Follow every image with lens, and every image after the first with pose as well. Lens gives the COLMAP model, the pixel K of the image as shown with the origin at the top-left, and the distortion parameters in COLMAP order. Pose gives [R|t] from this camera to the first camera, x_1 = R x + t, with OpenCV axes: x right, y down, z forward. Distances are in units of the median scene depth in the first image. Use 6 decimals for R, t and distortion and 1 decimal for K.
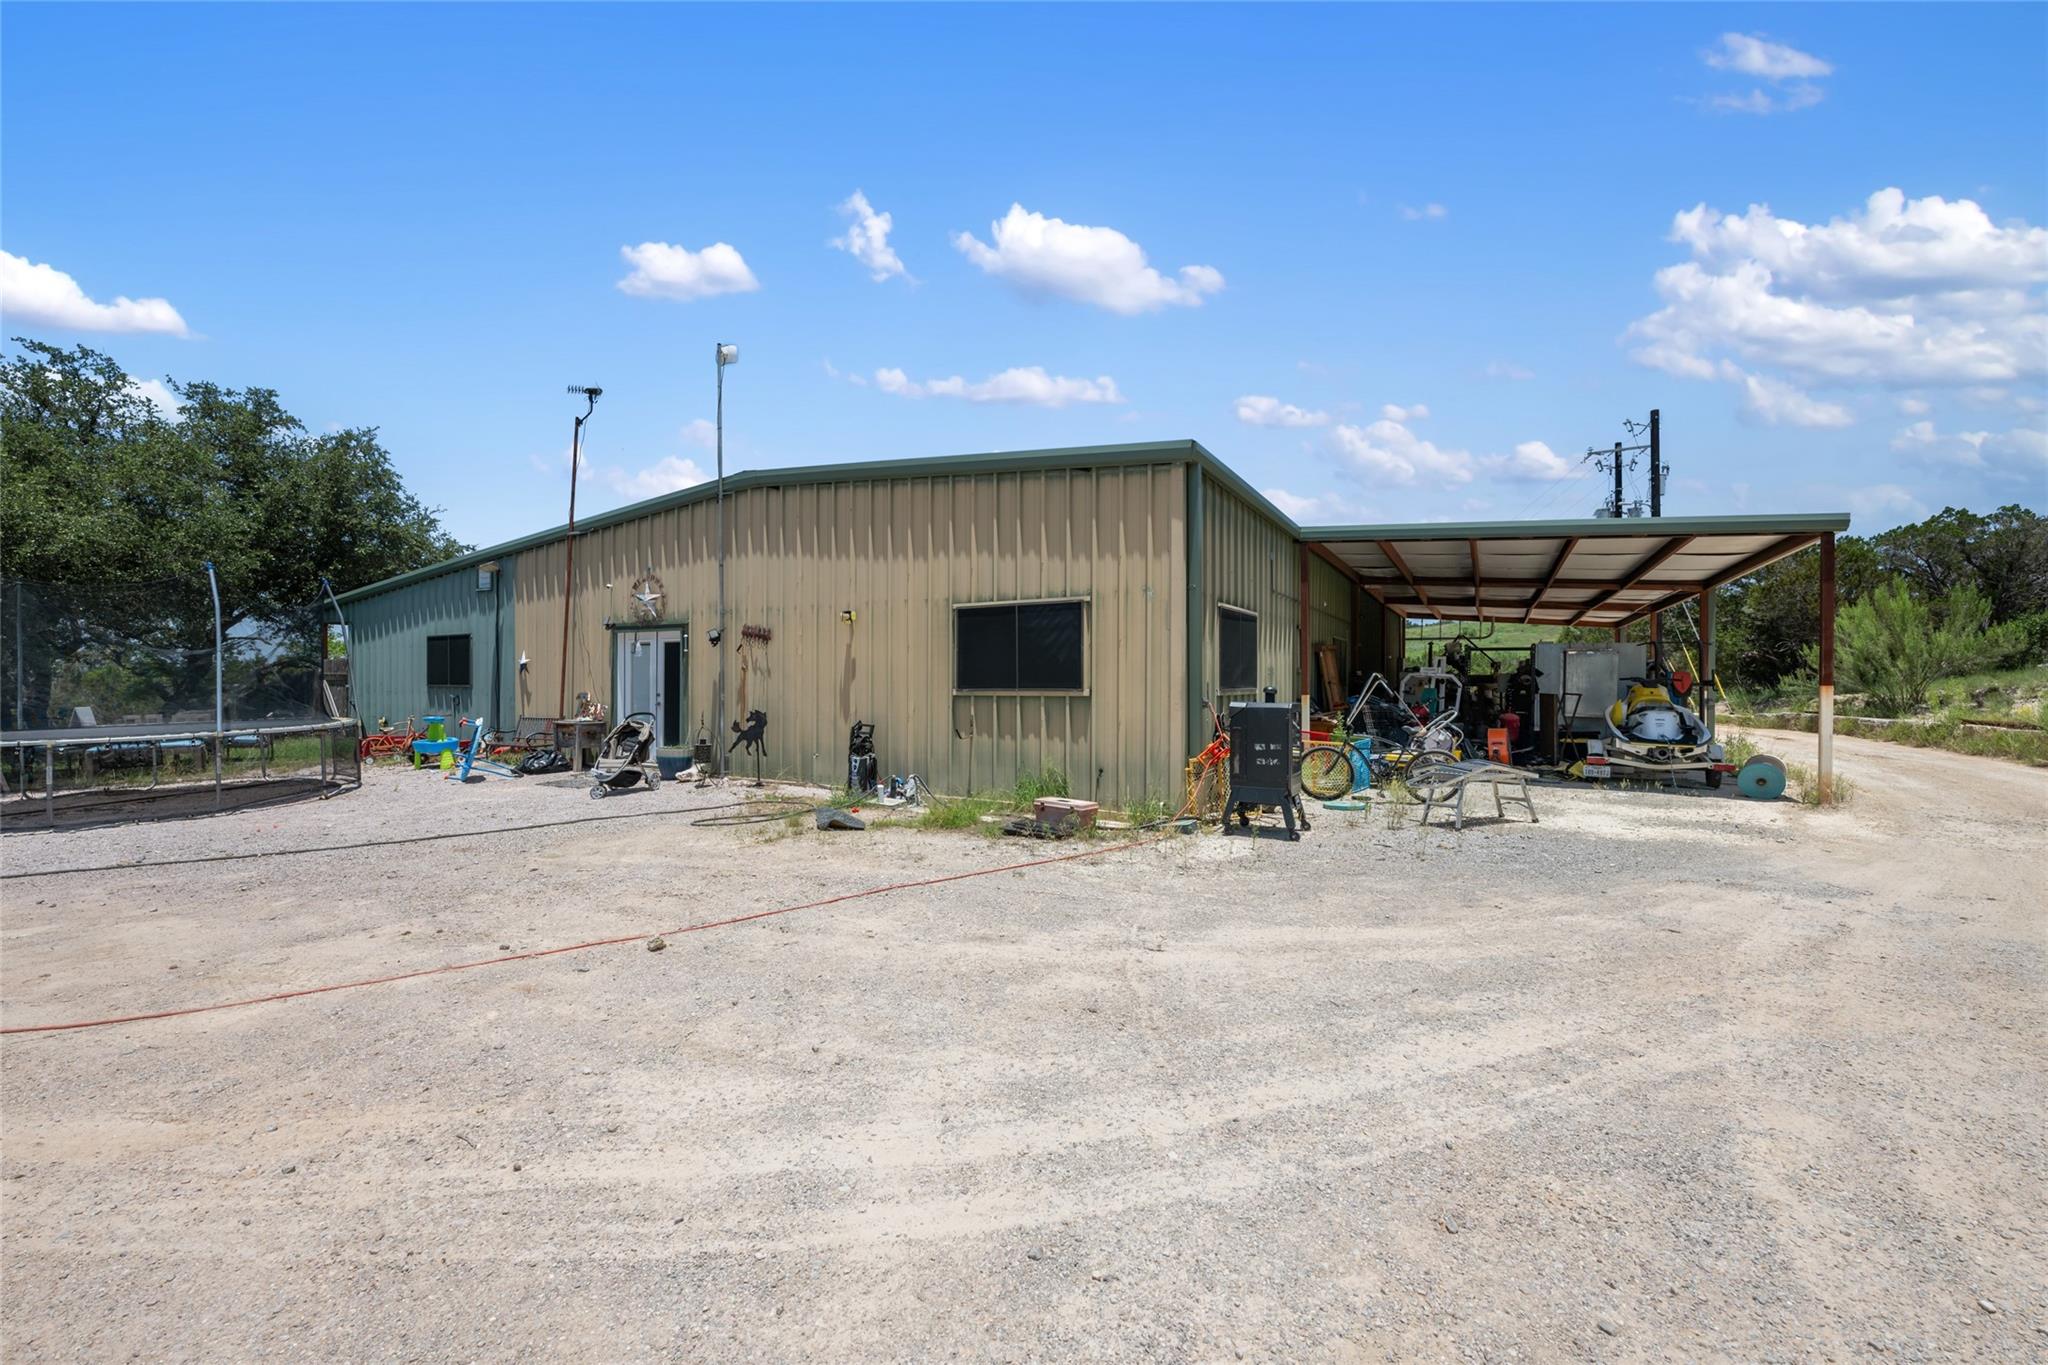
lens RADIAL K [[818.9, 0, 1035.7], [0, 818.9, 696.4], [0, 0, 1]] dist [0.000190, -0.000433]
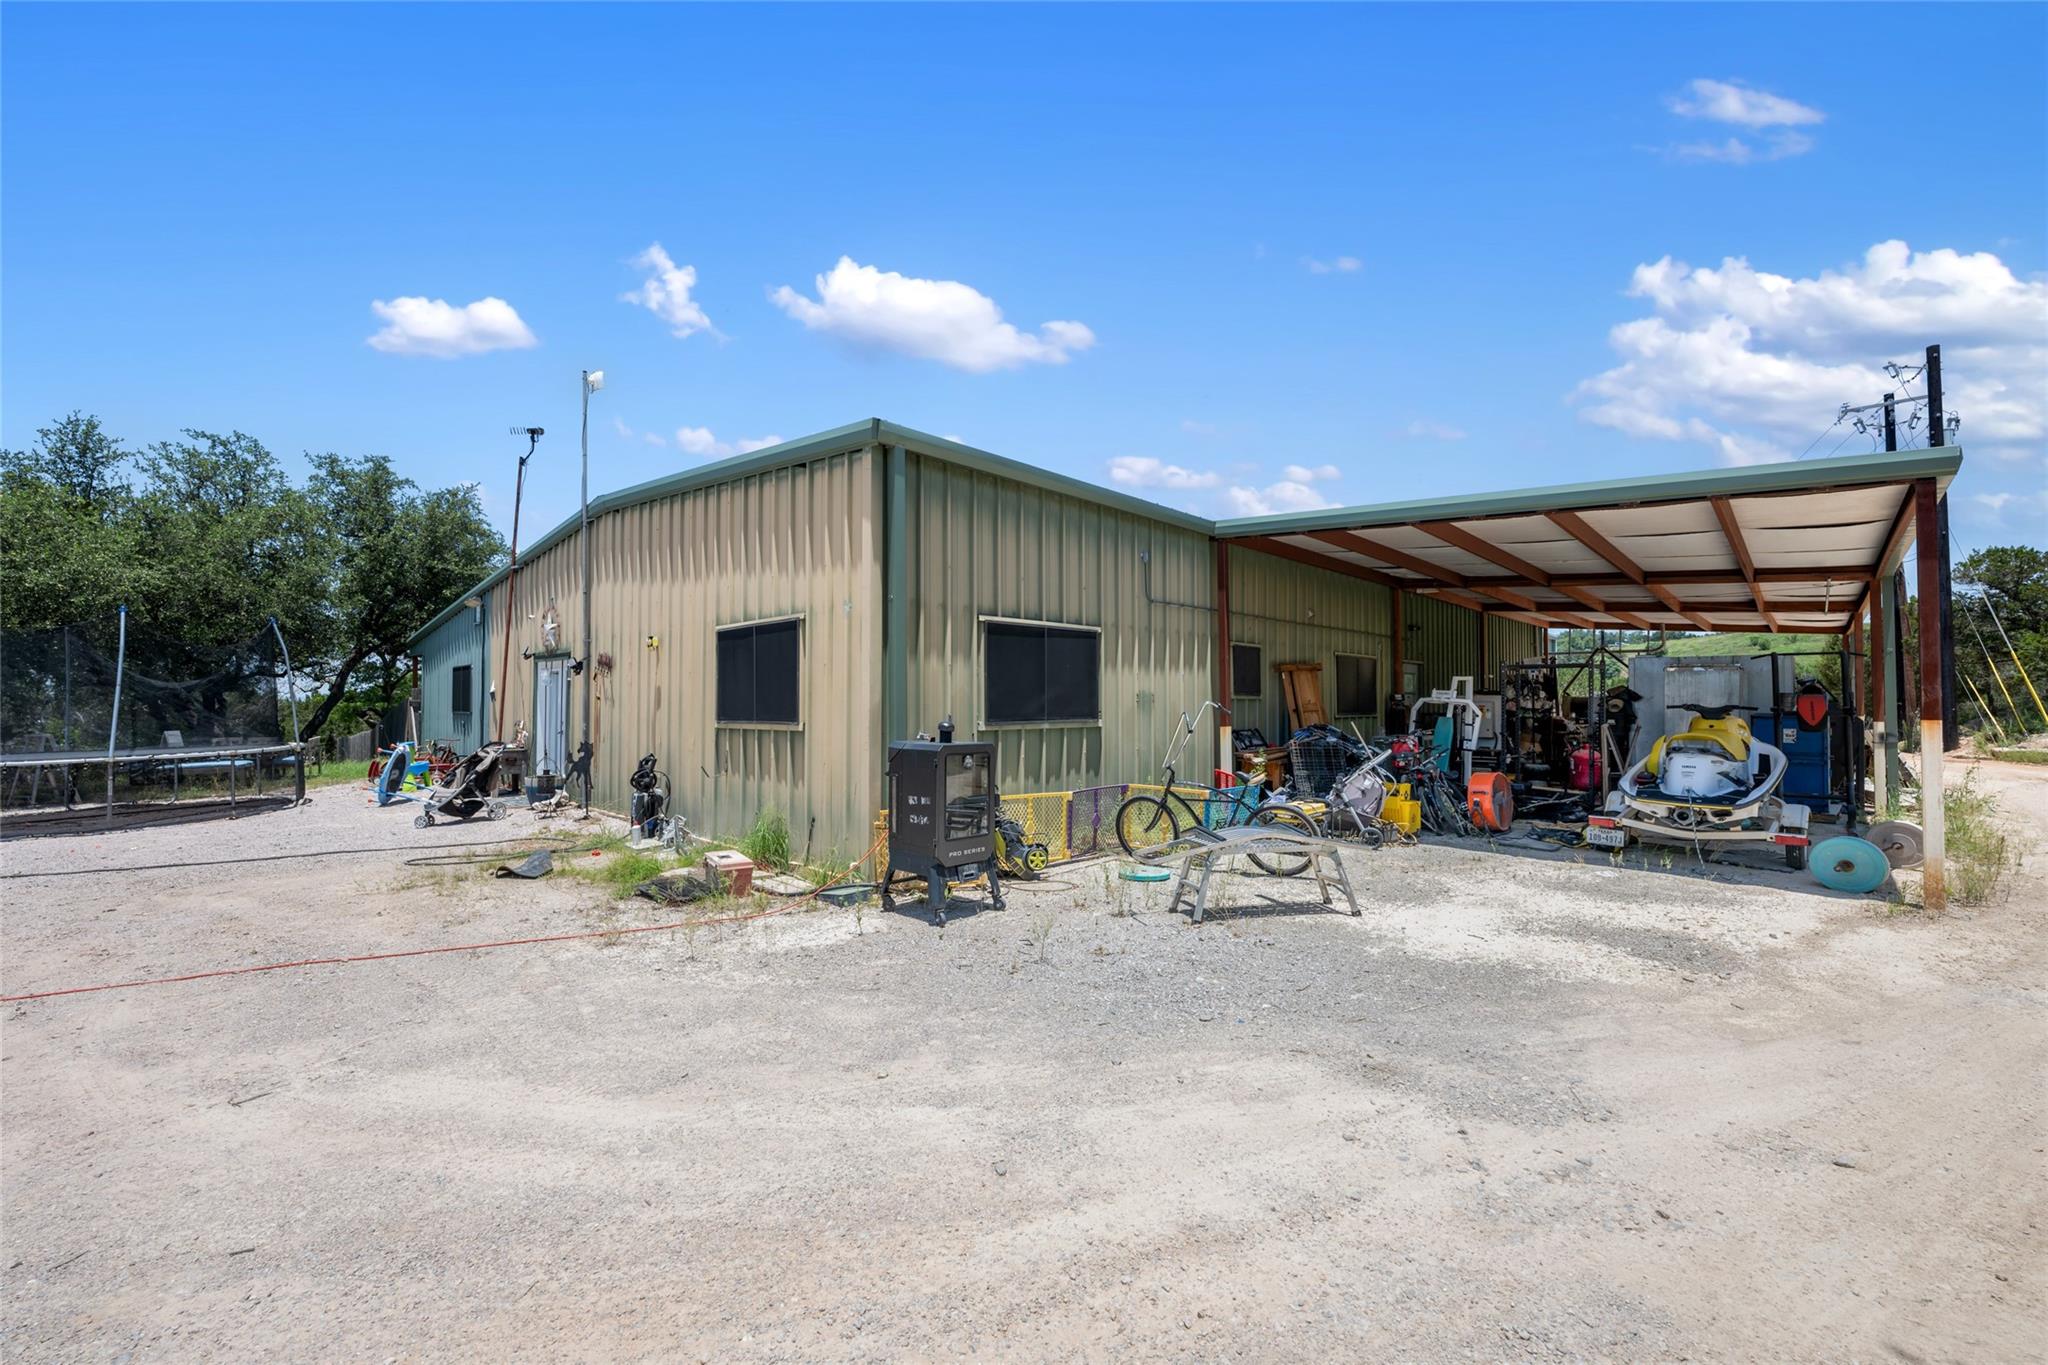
lens RADIAL K [[818.9, 0, 1035.7], [0, 818.9, 696.4], [0, 0, 1]] dist [0.000190, -0.000433]
pose [[0.967592, -0.003620, -0.252494, 0.402052], [-0.002979, 0.999664, -0.025749, -0.011729], [0.252502, 0.025667, 0.967256, 0.189438]]
